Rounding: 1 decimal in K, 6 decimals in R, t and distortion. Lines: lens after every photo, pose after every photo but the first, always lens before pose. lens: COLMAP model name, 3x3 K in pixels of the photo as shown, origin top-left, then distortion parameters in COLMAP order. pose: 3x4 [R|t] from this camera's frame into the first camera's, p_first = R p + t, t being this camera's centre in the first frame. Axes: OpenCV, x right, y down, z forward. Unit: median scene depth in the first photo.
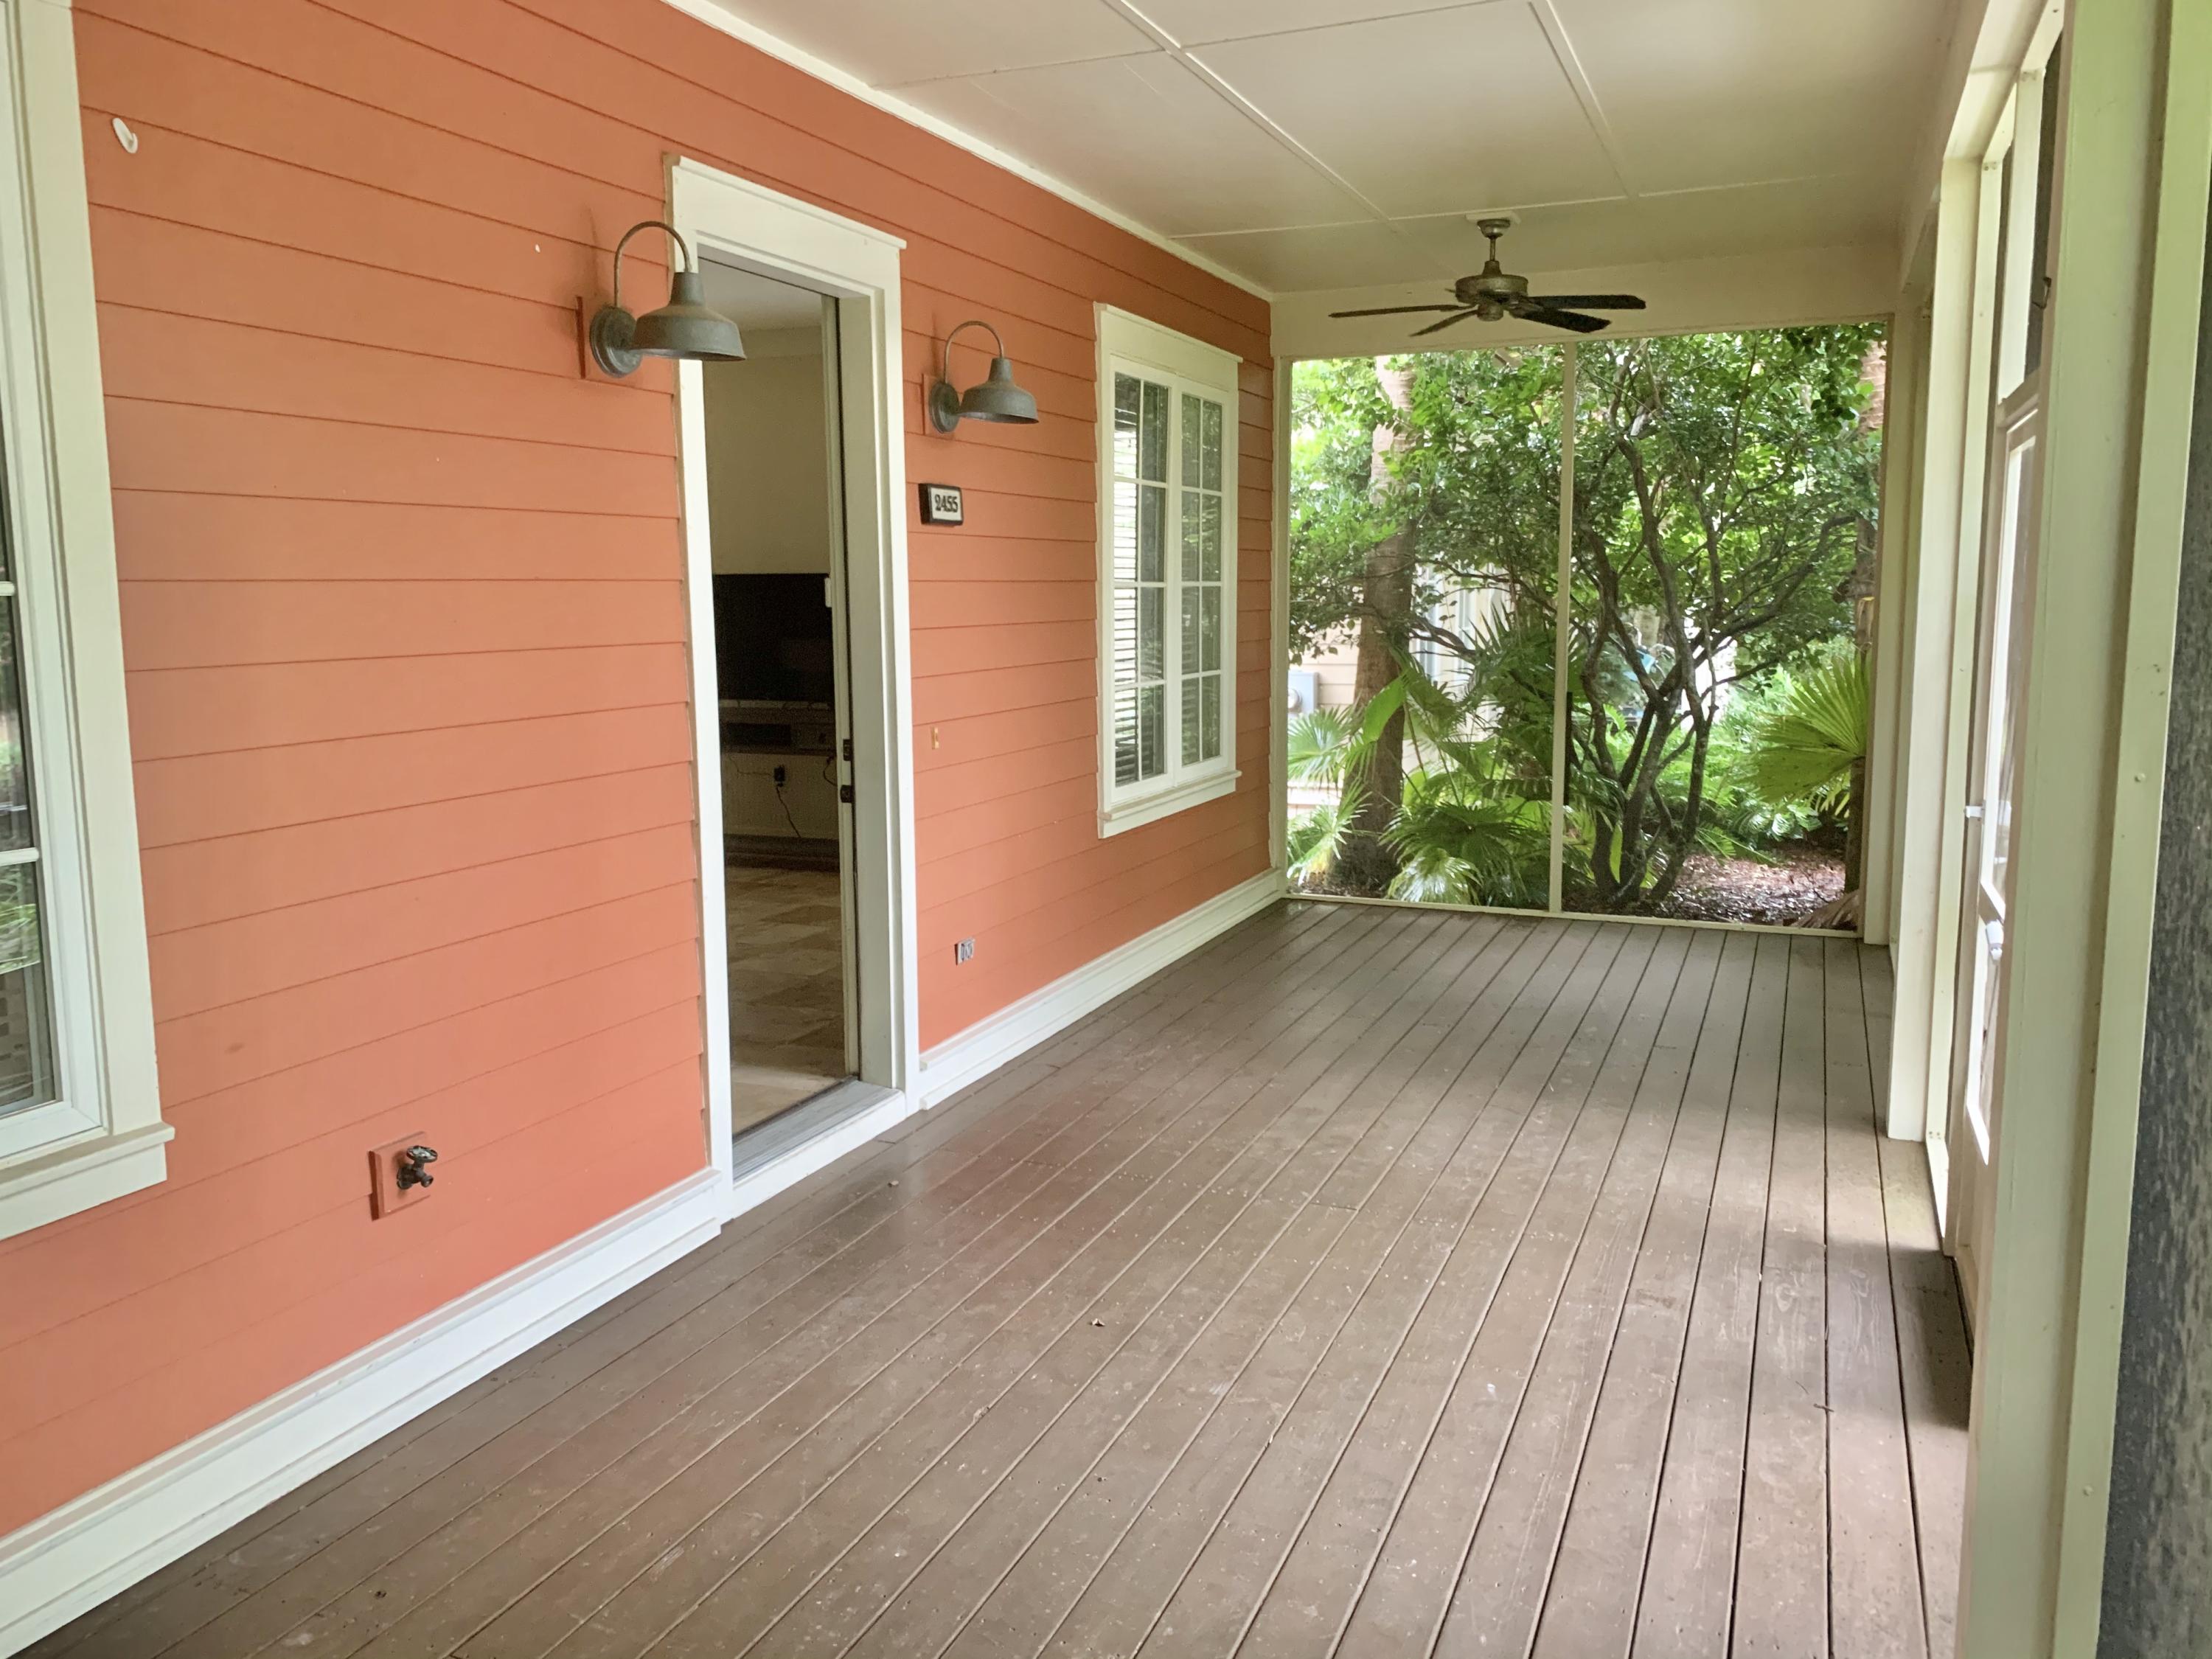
lens RADIAL K [[1694.4, 0, 1096.2], [0, 1694.4, 816.8], [0, 0, 1]] dist [0.035613, -0.033284]
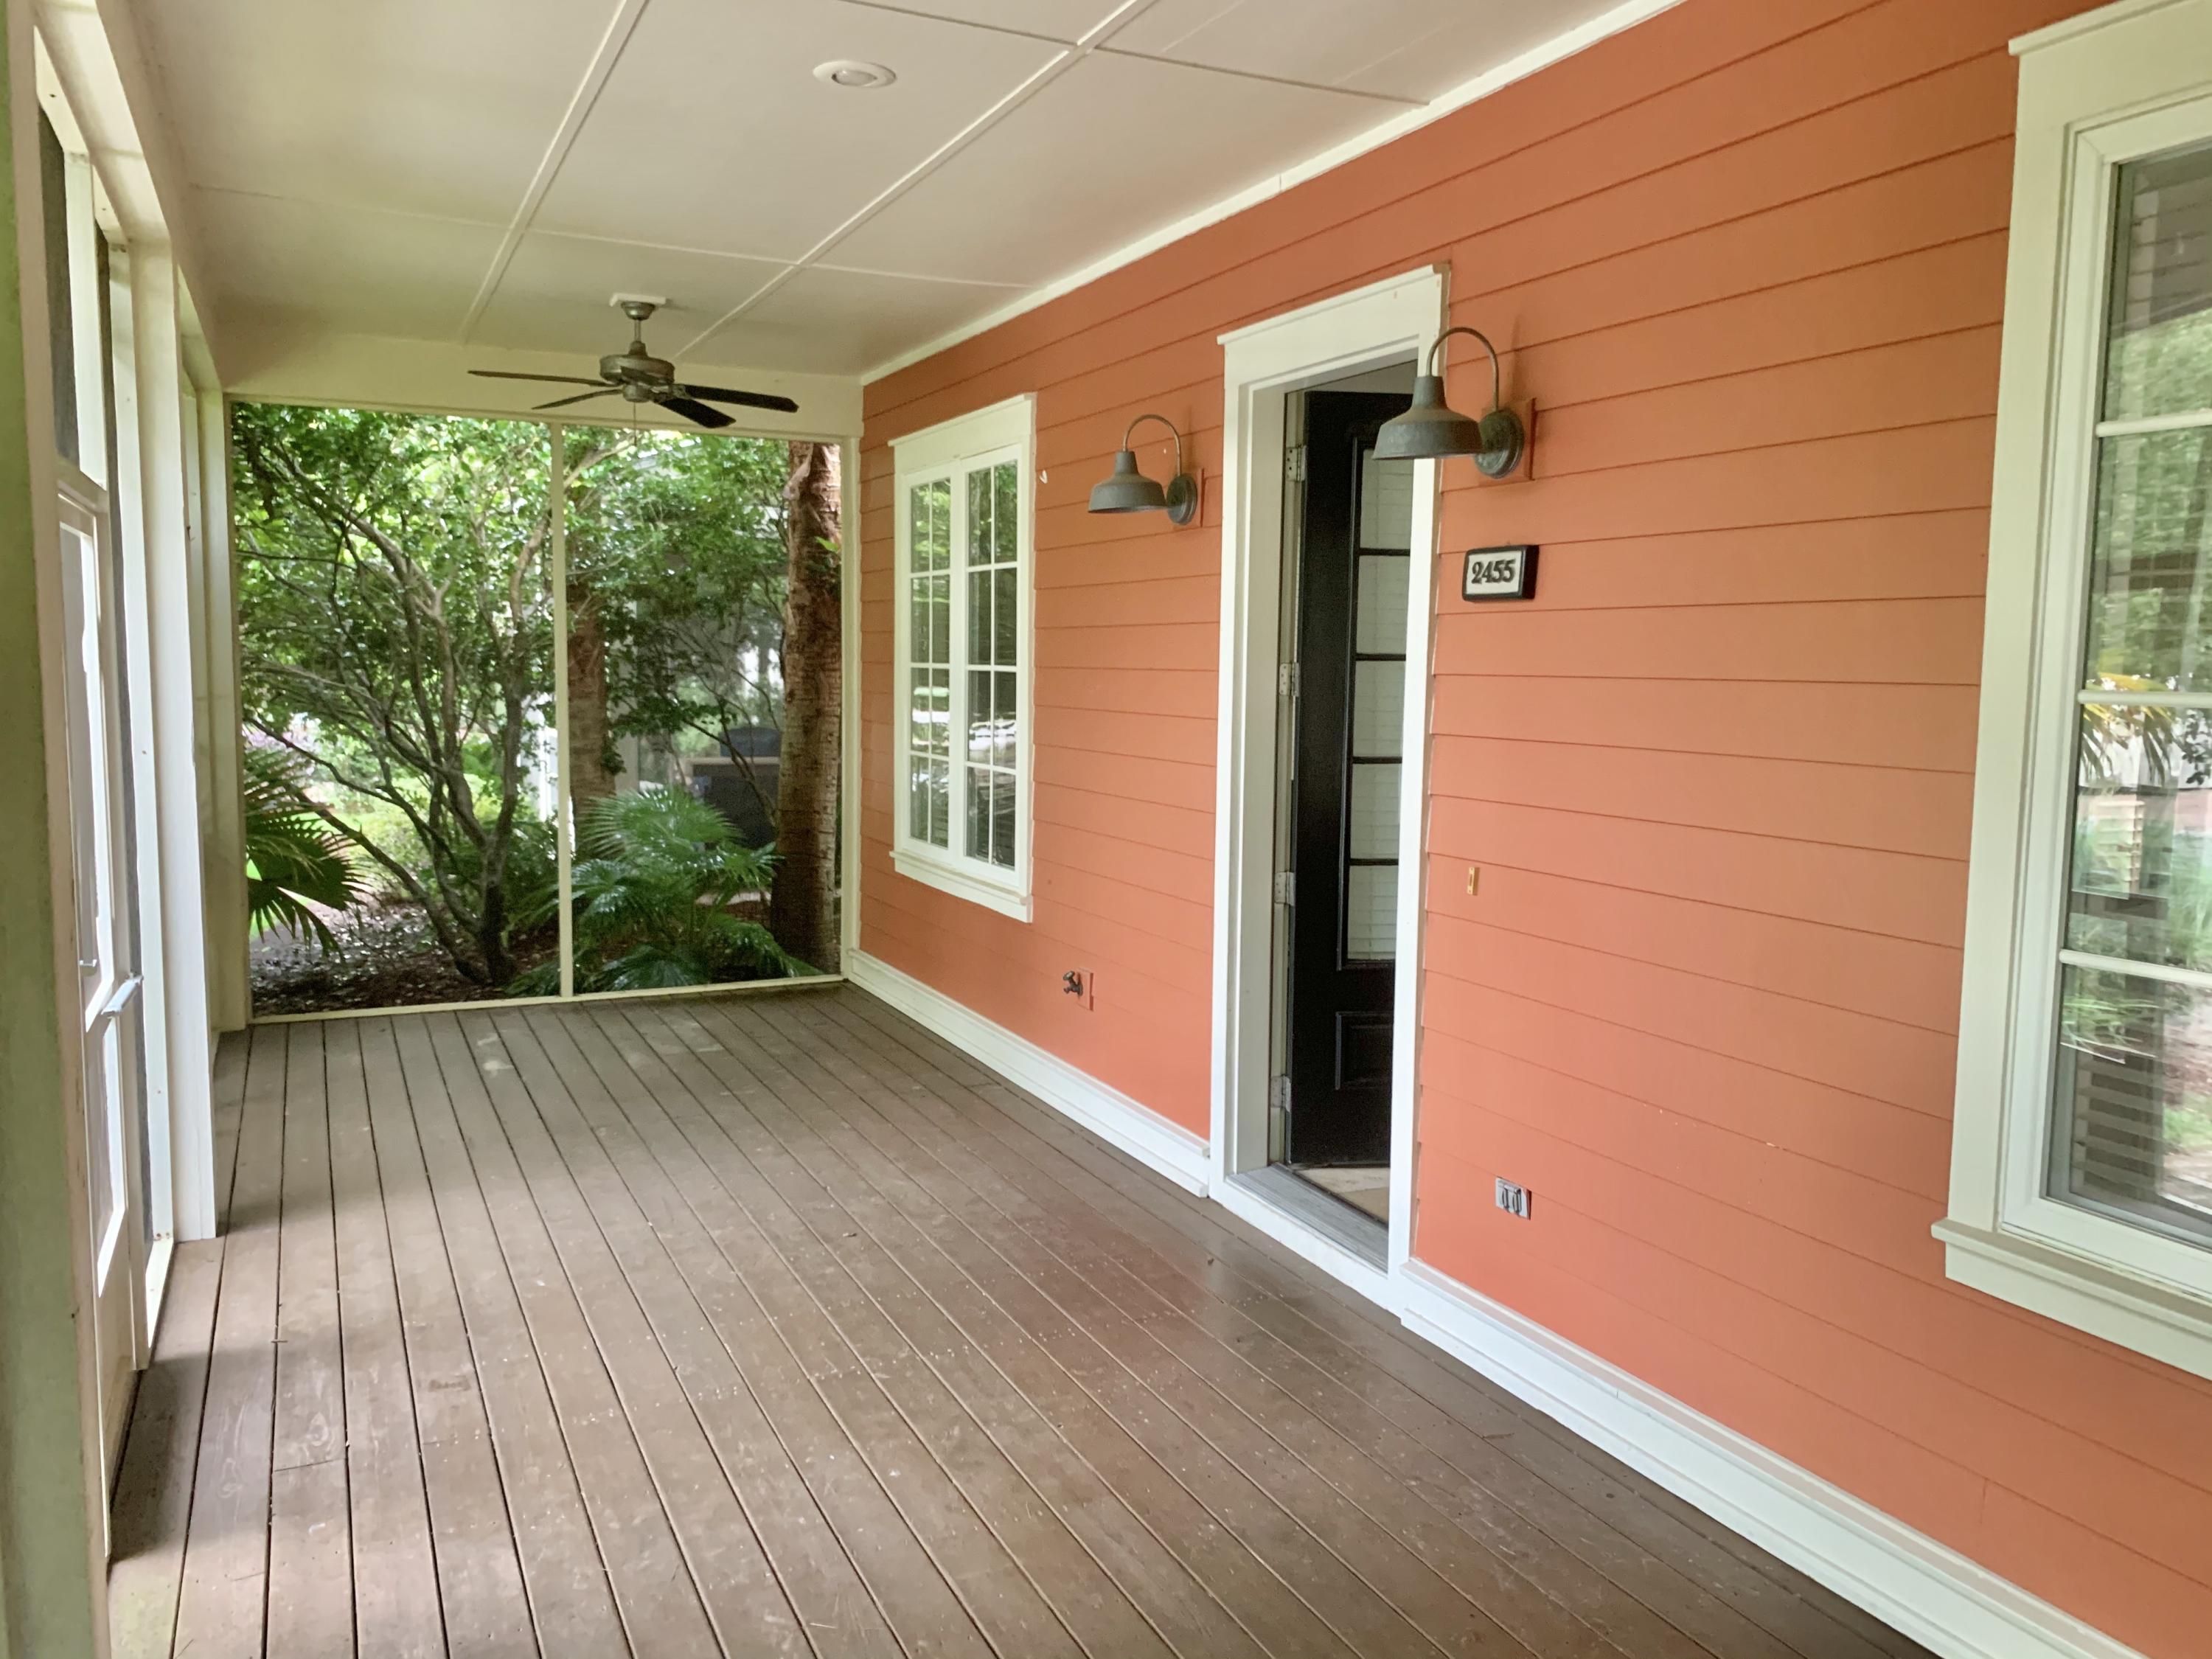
lens RADIAL K [[1694.4, 0, 1096.7], [0, 1694.4, 830.5], [0, 0, 1]] dist [0.035613, -0.033284]
pose [[-0.669864, 0.079153, -0.738253, 0.717256], [-0.109736, 0.972828, 0.203873, -0.256125], [0.734330, 0.217580, -0.642976, 1.687622]]
